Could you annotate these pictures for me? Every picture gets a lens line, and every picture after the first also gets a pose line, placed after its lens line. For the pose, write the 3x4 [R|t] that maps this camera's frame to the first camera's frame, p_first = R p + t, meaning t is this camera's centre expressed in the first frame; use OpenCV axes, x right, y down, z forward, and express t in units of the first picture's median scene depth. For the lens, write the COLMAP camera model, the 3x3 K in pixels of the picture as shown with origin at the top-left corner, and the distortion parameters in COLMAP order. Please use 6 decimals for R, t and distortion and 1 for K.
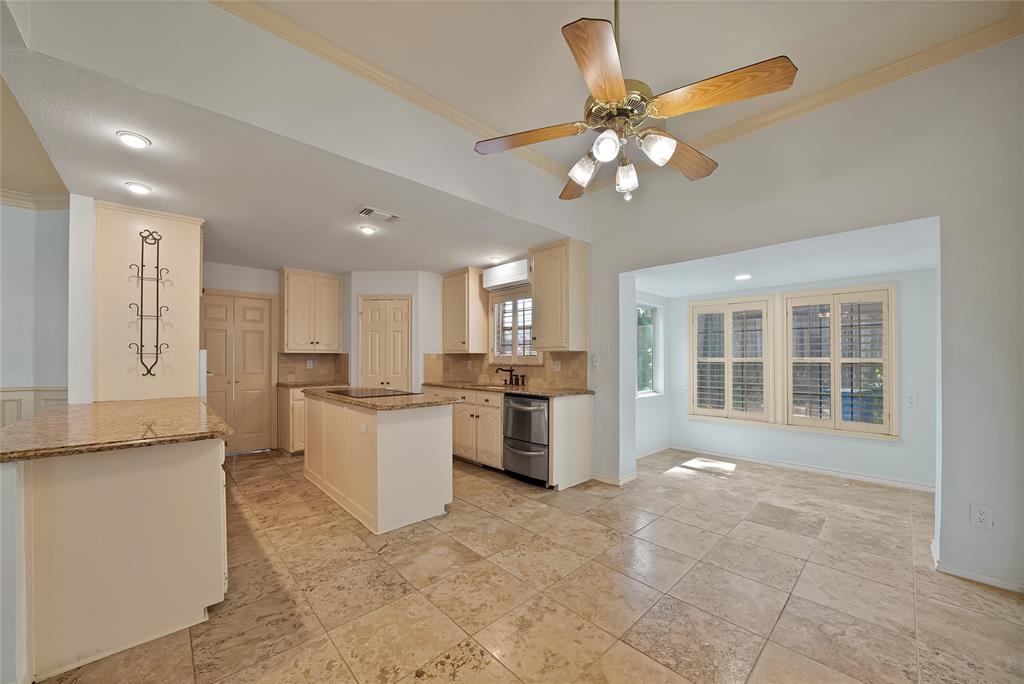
lens RADIAL K [[374.9, 0, 509.3], [0, 374.9, 358.0], [0, 0, 1]] dist [-0.019733, -0.000074]
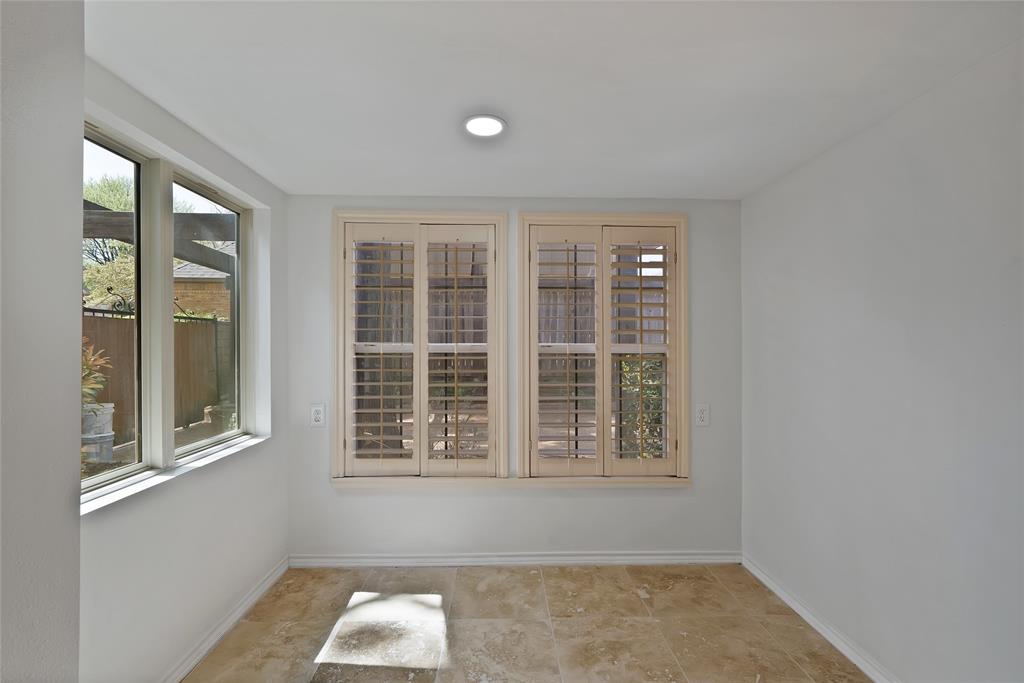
lens RADIAL K [[436.4, 0, 510.7], [0, 436.4, 344.4], [0, 0, 1]] dist [0.000321, 0.000018]
pose [[0.662854, 0.000716, 0.748748, 0.281411], [-0.002227, 0.999997, 0.001015, -0.000041], [-0.748745, -0.002341, 0.662854, 0.604764]]
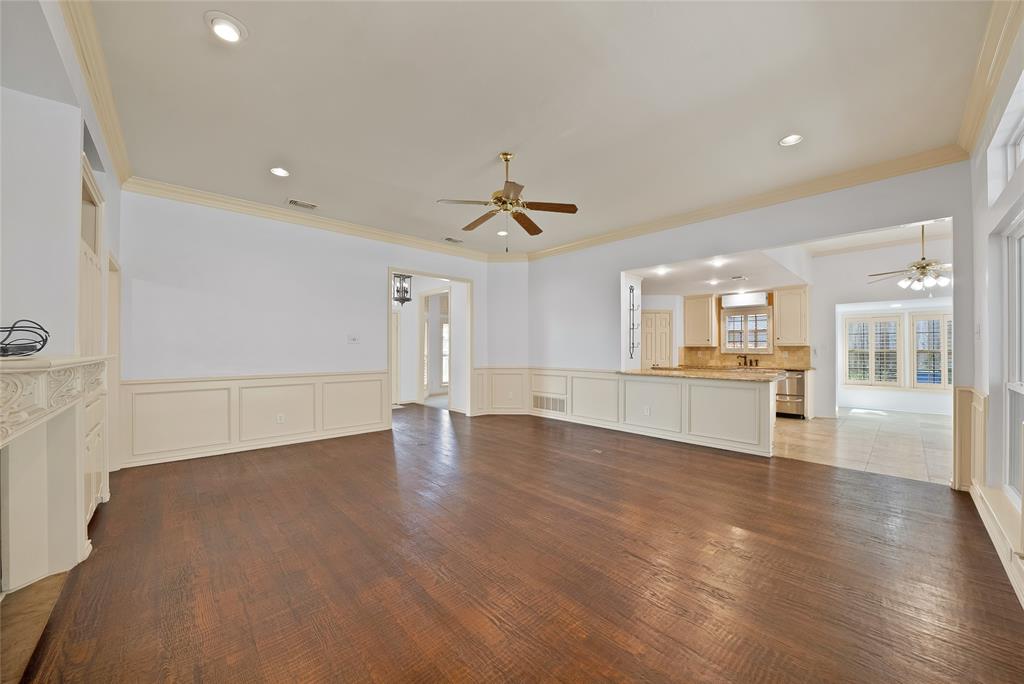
lens RADIAL K [[374.3, 0, 515.1], [0, 374.3, 348.4], [0, 0, 1]] dist [-0.019675, 0.000063]
pose [[0.999992, 0.001283, 0.003756, -1.095135], [-0.001277, 0.999998, -0.001482, -0.001672], [-0.003758, 0.001478, 0.999992, -0.694117]]
